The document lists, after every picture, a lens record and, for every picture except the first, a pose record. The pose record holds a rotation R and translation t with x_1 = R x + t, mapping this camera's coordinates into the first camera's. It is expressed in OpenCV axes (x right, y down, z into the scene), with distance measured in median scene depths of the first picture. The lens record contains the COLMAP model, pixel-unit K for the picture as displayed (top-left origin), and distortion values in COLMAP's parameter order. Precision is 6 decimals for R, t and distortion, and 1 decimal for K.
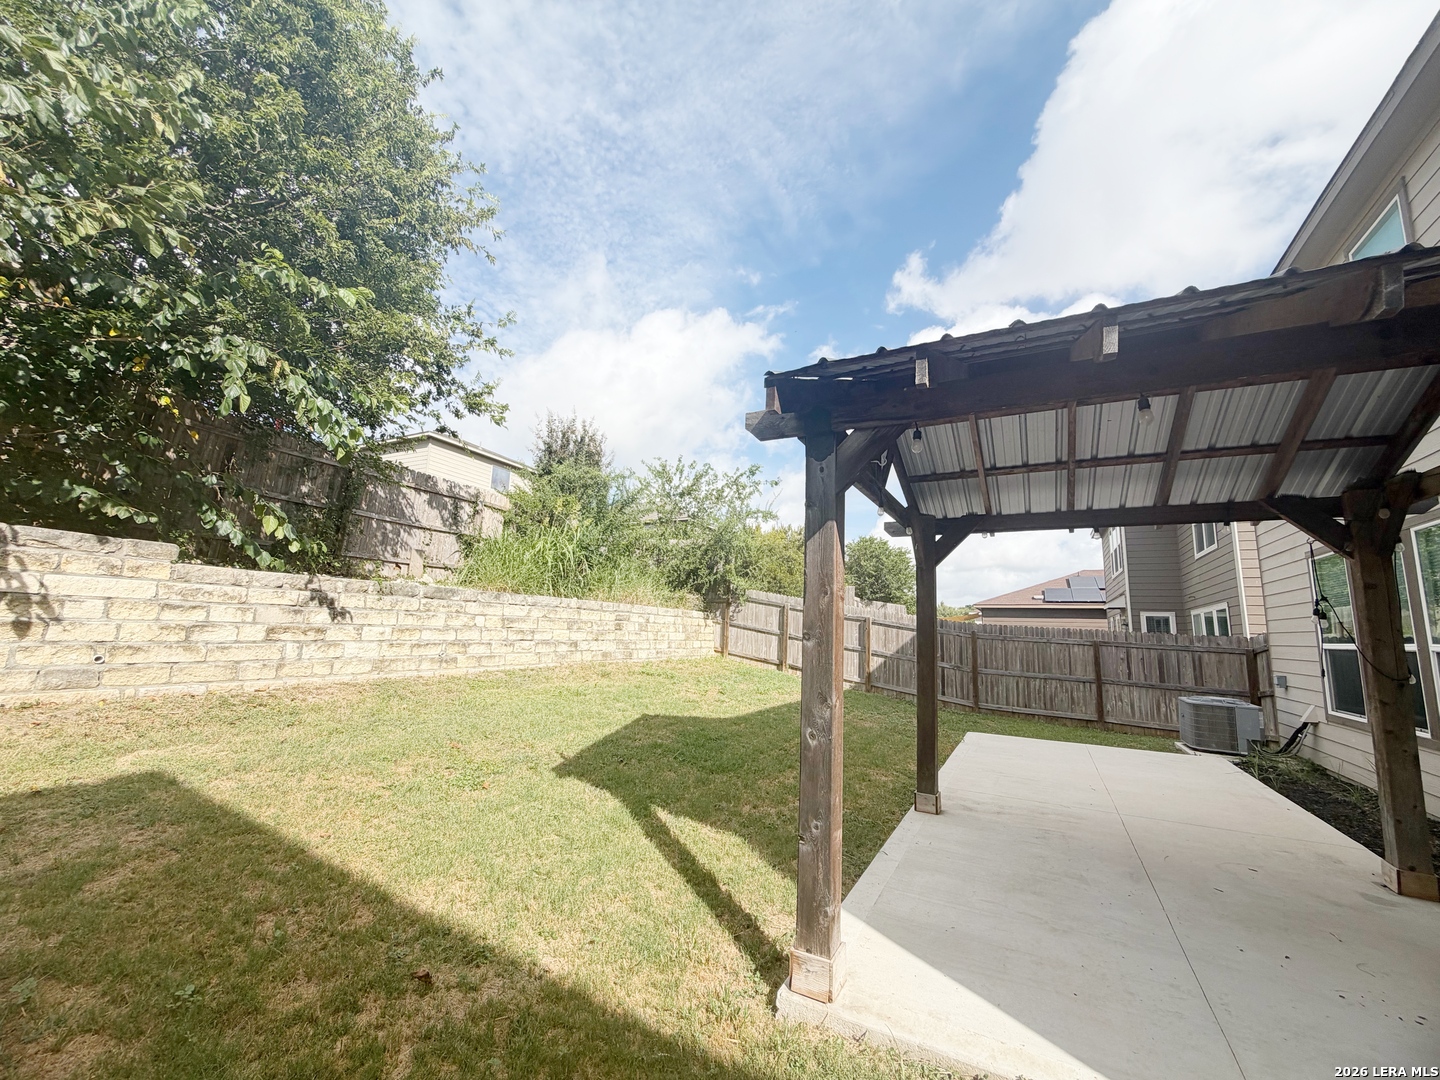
lens RADIAL K [[574.7, 0, 720.0], [0, 574.7, 548.3], [0, 0, 1]] dist [-0.000856, 0.000076]
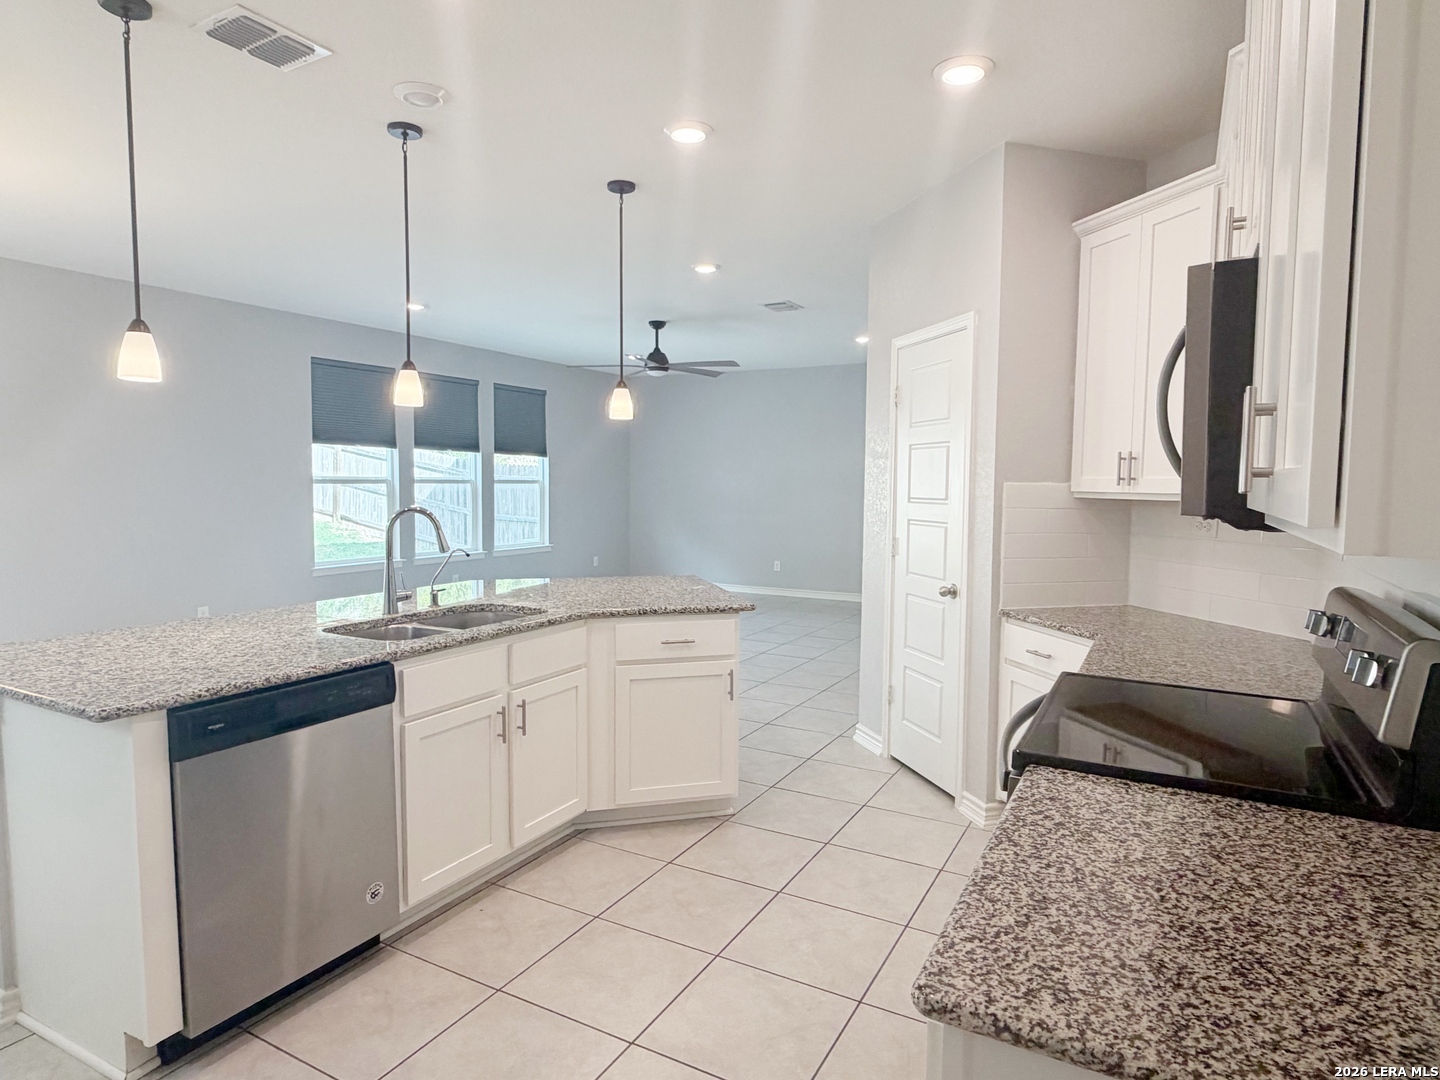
lens RADIAL K [[838.7, 0, 721.6], [0, 838.7, 542.7], [0, 0, 1]] dist [-0.002935, 0.001210]
pose [[0.999716, -0.023491, 0.003974, 0.927771], [0.022065, 0.975798, 0.217558, -0.022841], [-0.008988, -0.217409, 0.976039, -0.310252]]
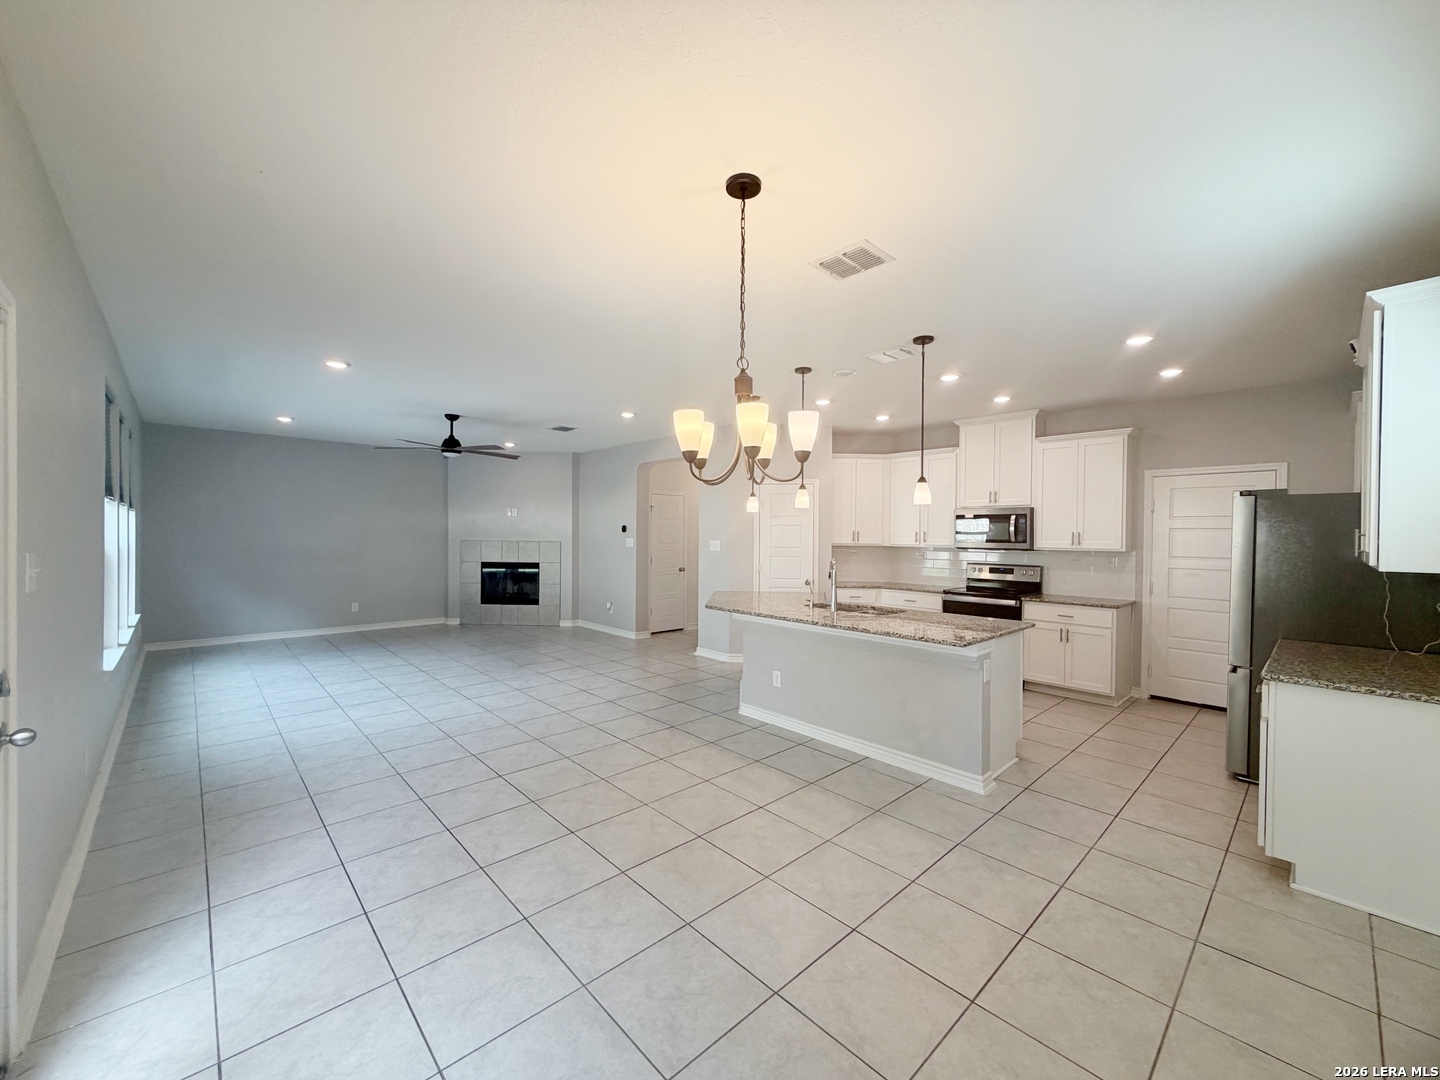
lens RADIAL K [[574.7, 0, 718.7], [0, 574.7, 540.8], [0, 0, 1]] dist [-0.000856, 0.000076]
pose [[0.311882, -0.041889, 0.949197, 0.366679], [-0.135071, 0.986926, 0.087935, -0.011285], [-0.940471, -0.155634, 0.302146, -0.050930]]
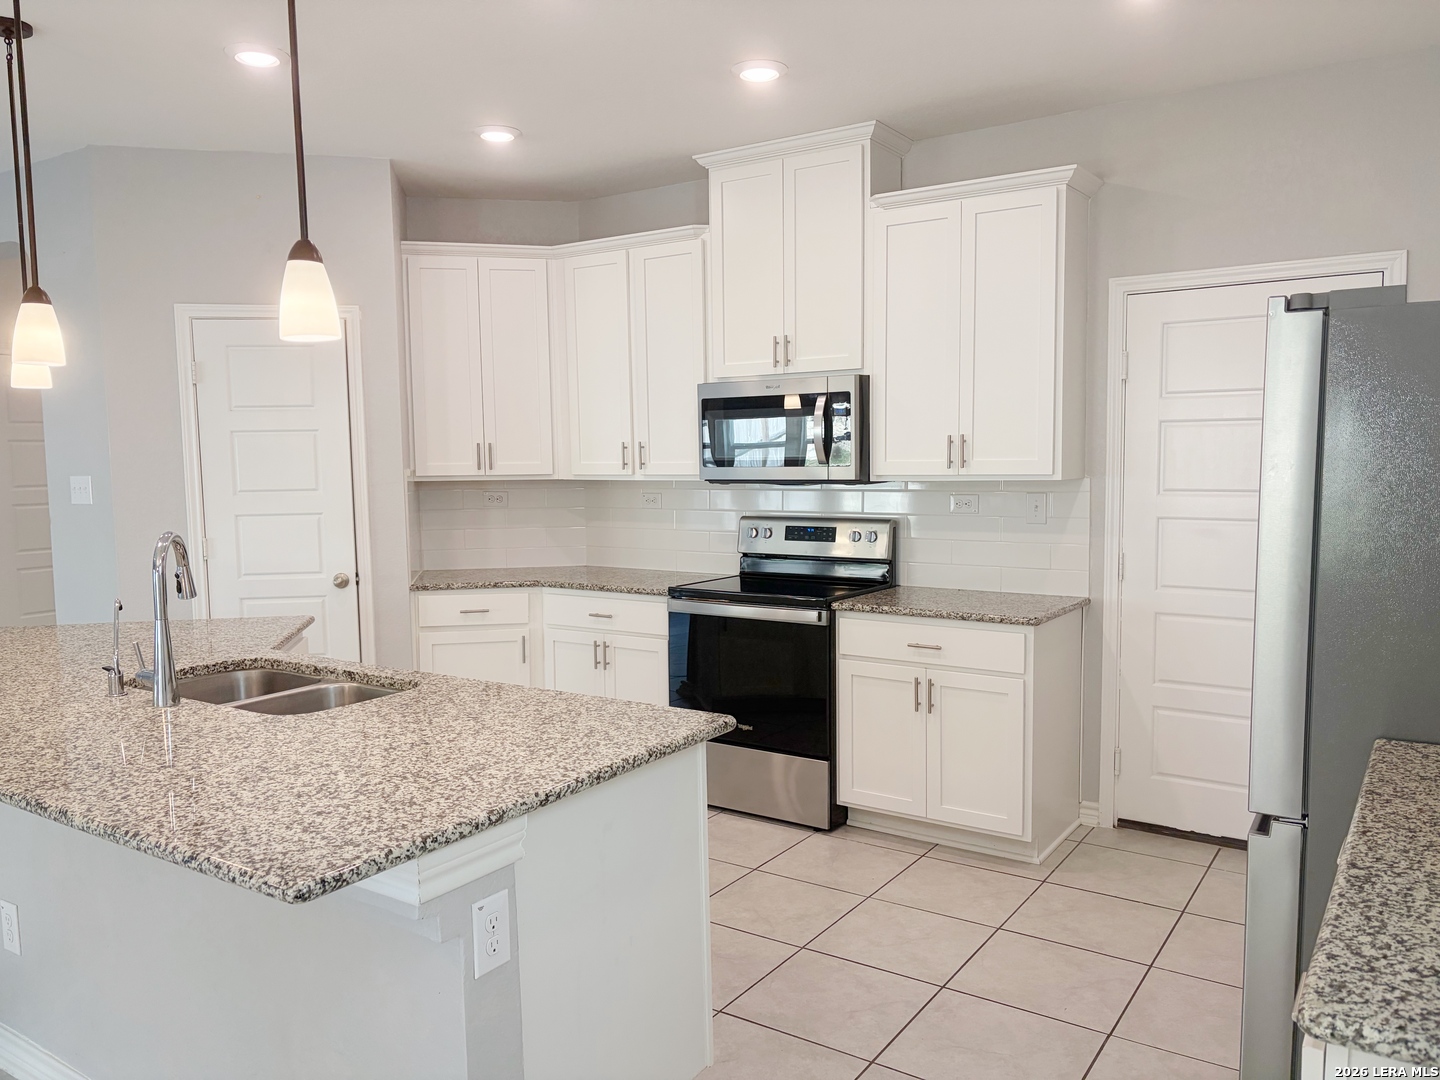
lens RADIAL K [[1089.0, 0, 721.5], [0, 1089.0, 547.9], [0, 0, 1]] dist [0.048787, -0.039183]
pose [[0.086241, -0.122199, 0.988752, 0.567307], [-0.128076, 0.982854, 0.132641, -0.018801], [-0.988008, -0.138074, 0.069112, -0.150891]]
